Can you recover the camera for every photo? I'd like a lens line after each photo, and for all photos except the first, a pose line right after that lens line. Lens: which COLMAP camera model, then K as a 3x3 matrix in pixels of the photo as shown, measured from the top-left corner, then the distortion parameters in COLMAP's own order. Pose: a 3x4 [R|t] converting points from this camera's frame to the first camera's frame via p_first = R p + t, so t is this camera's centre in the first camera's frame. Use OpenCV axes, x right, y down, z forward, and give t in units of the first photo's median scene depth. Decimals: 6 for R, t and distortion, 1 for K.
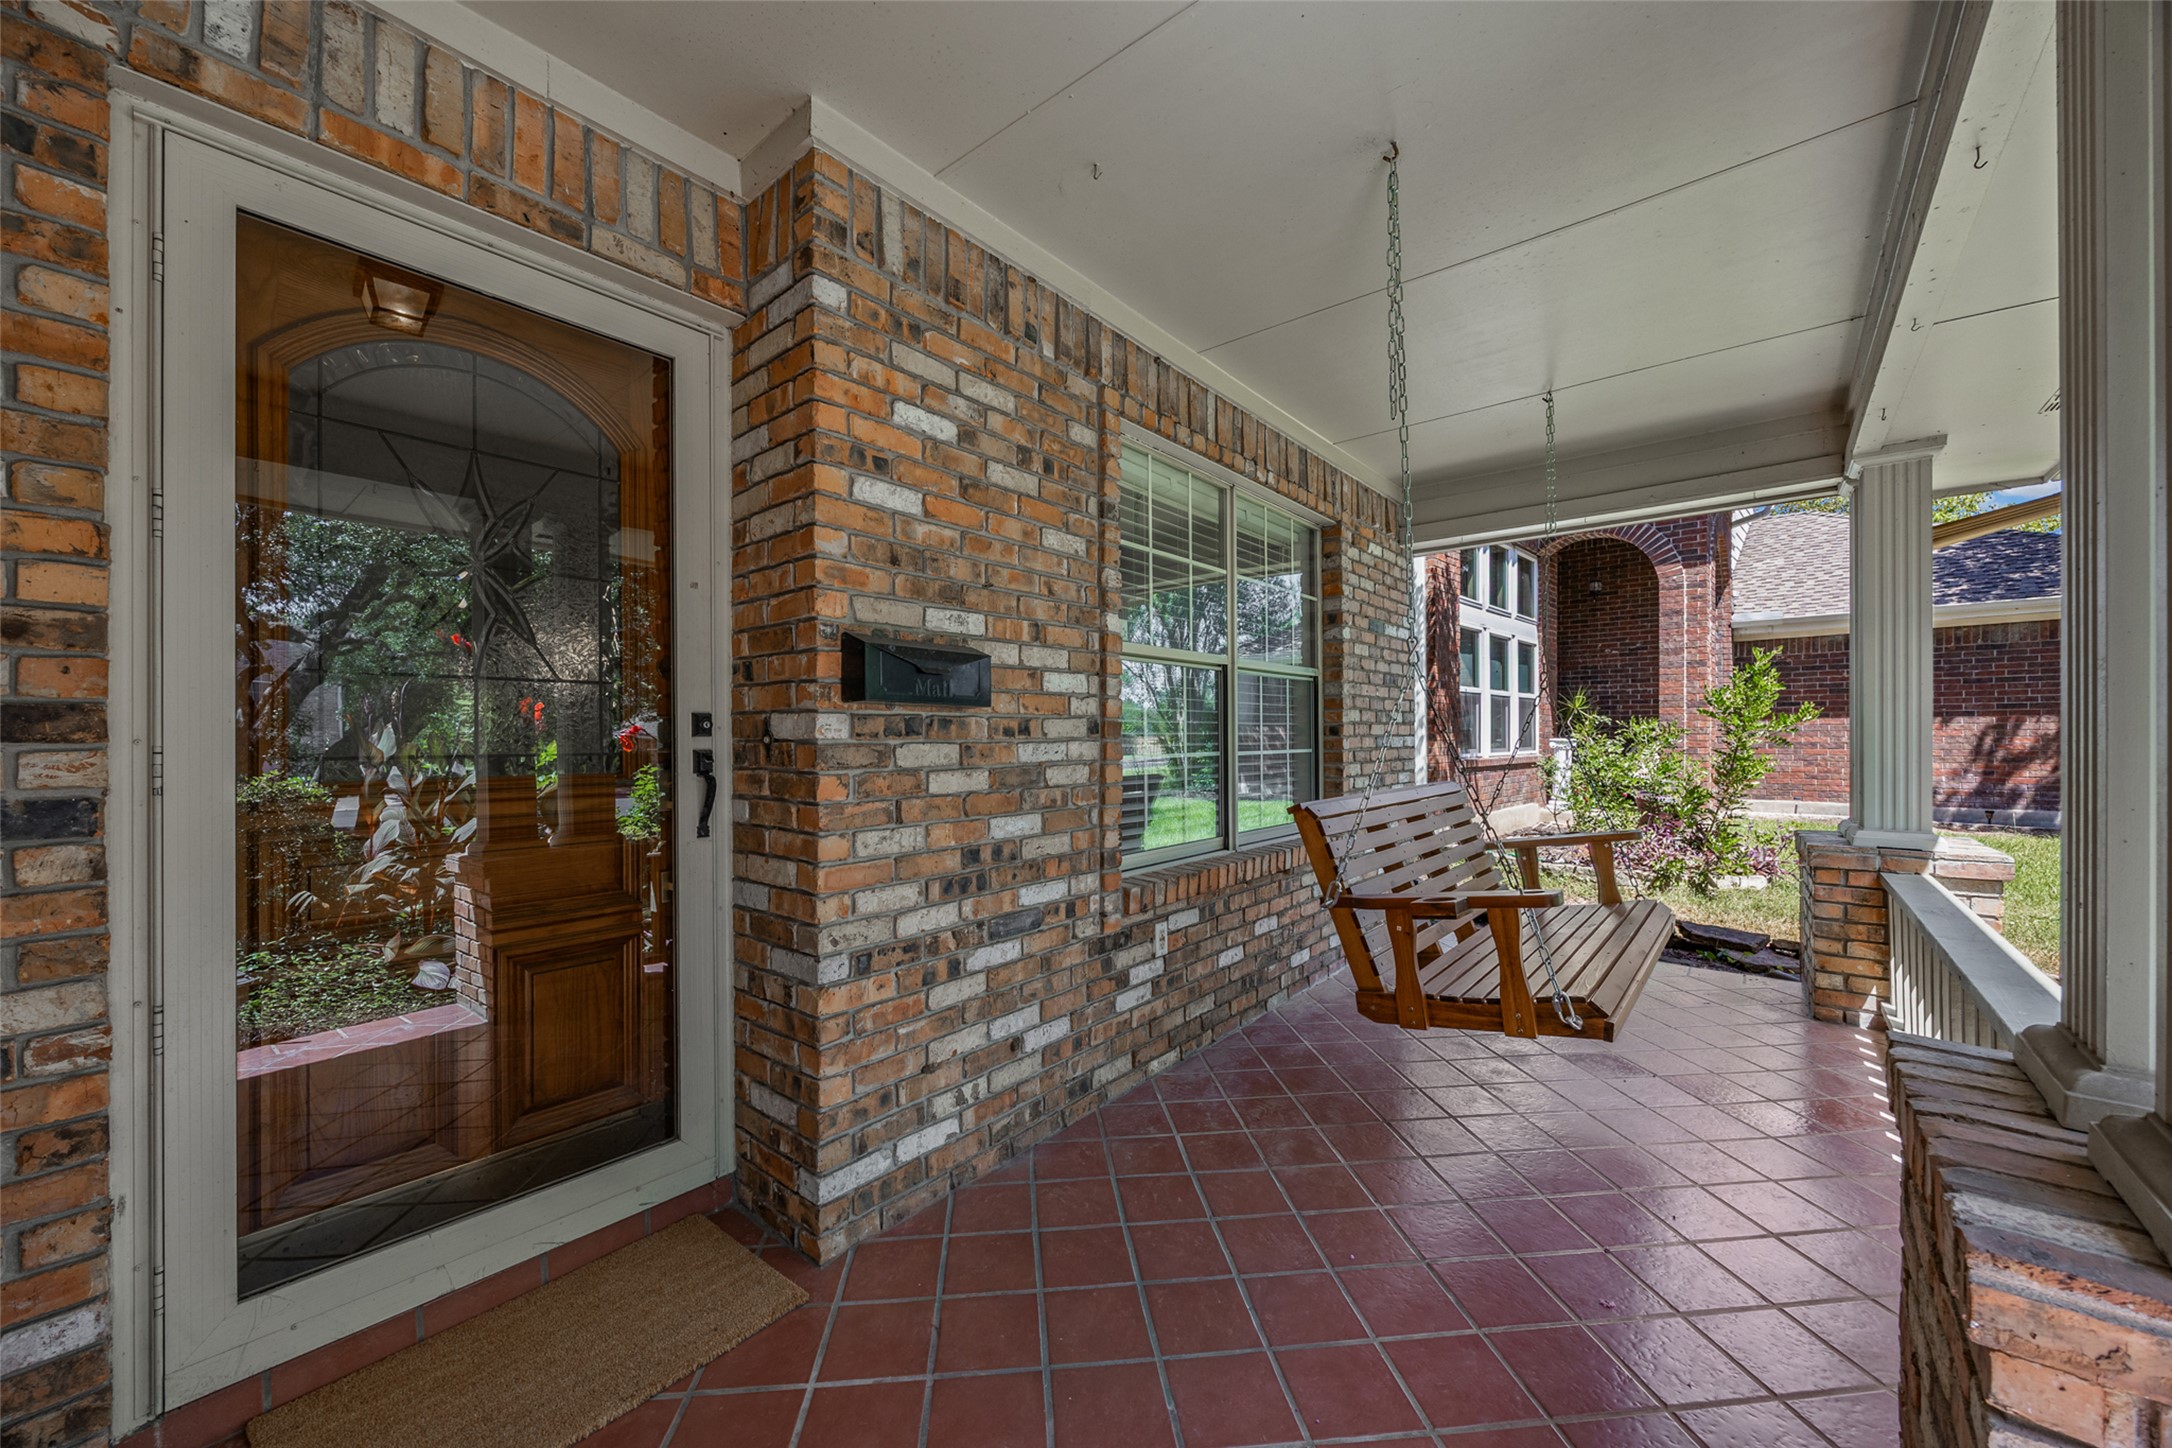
lens RADIAL K [[829.0, 0, 1093.2], [0, 829.0, 736.8], [0, 0, 1]] dist [0.000408, 0.000574]
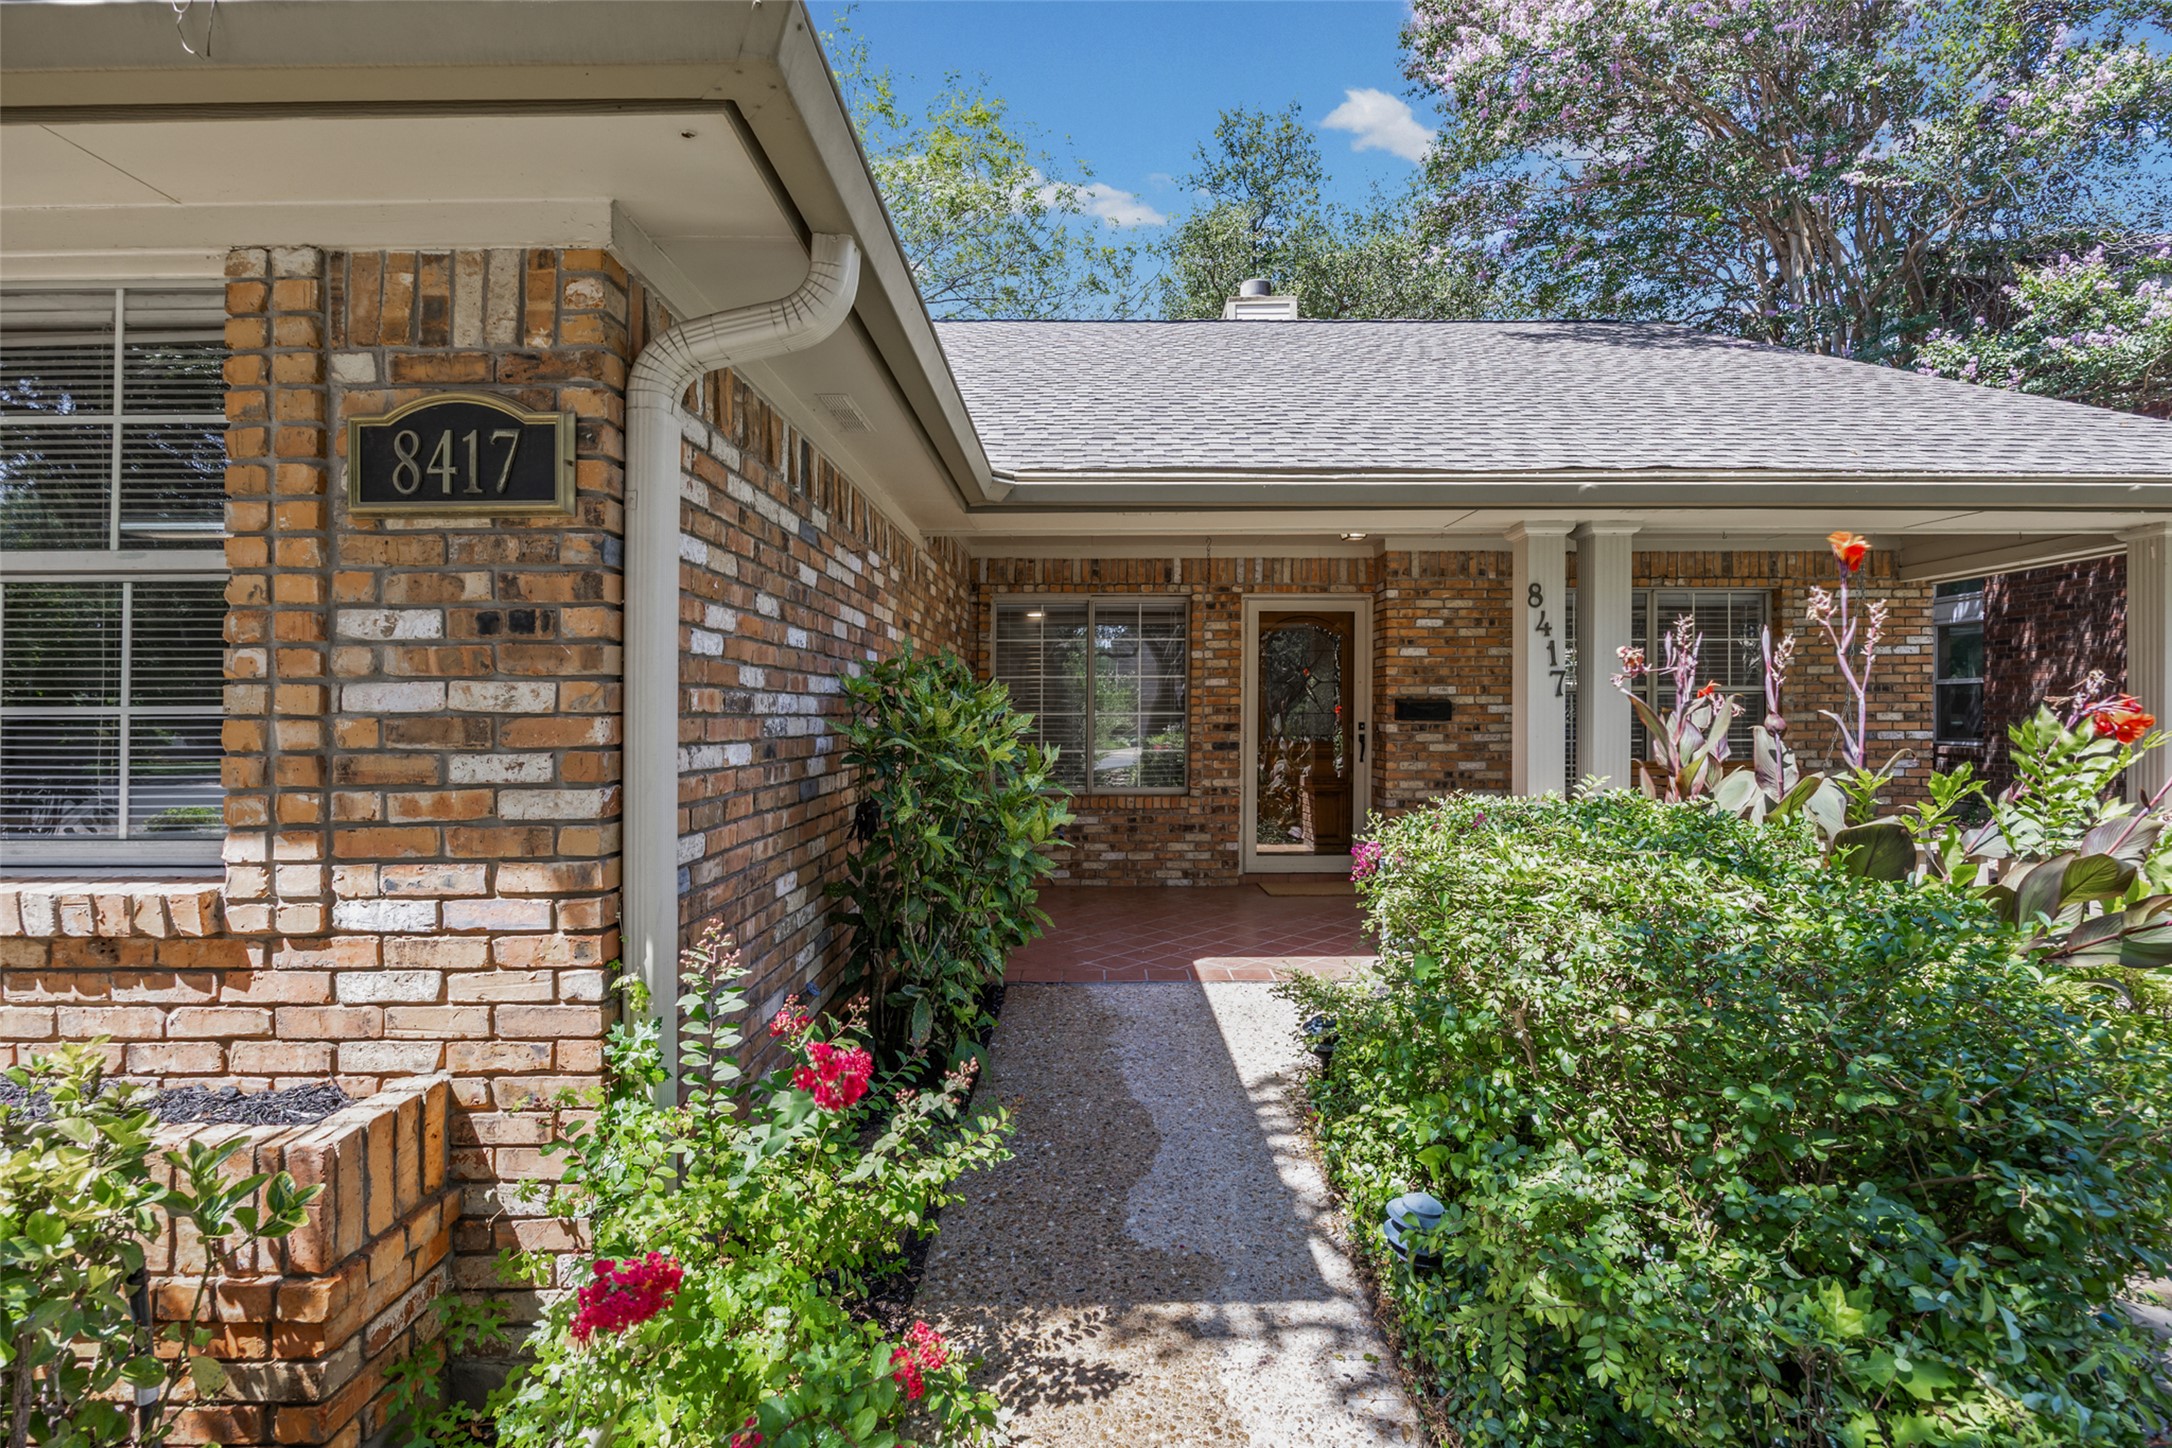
lens RADIAL K [[1001.4, 0, 1088.7], [0, 1001.4, 719.7], [0, 0, 1]] dist [-0.000371, -0.000004]
pose [[0.636357, 0.004656, -0.771381, 1.763038], [-0.003488, 0.999989, 0.003159, -0.047526], [0.771387, 0.000681, 0.636366, -2.172826]]
